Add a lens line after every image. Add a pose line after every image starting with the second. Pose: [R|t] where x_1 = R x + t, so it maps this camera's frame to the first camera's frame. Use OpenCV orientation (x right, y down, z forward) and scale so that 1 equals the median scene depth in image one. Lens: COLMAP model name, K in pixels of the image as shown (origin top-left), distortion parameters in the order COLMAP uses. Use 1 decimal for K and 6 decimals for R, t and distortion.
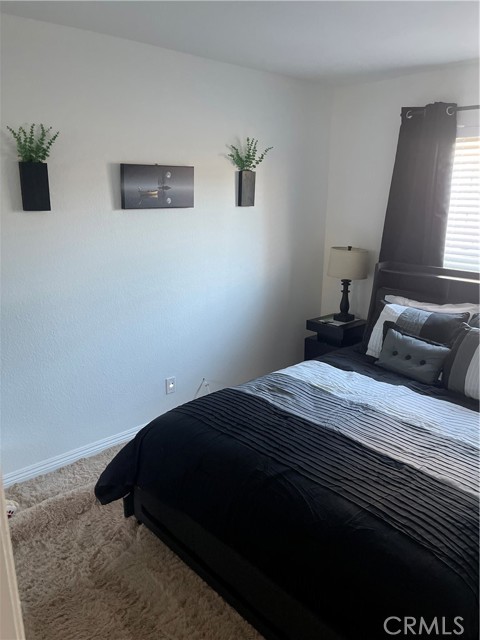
lens RADIAL K [[481.9, 0, 239.7], [0, 481.9, 320.2], [0, 0, 1]] dist [0.041827, -0.044916]
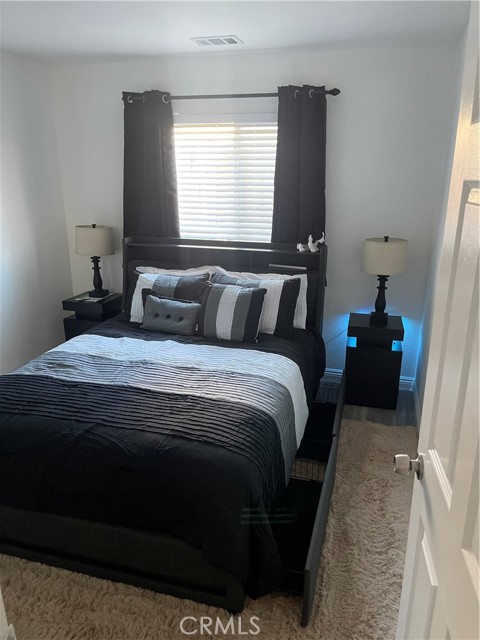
lens RADIAL K [[481.9, 0, 241.9], [0, 481.9, 319.0], [0, 0, 1]] dist [0.041827, -0.044916]
pose [[0.849882, -0.154527, 0.503807, -0.085949], [0.136854, 0.987959, 0.072165, 0.024436], [-0.508892, 0.007616, 0.860797, -0.079121]]
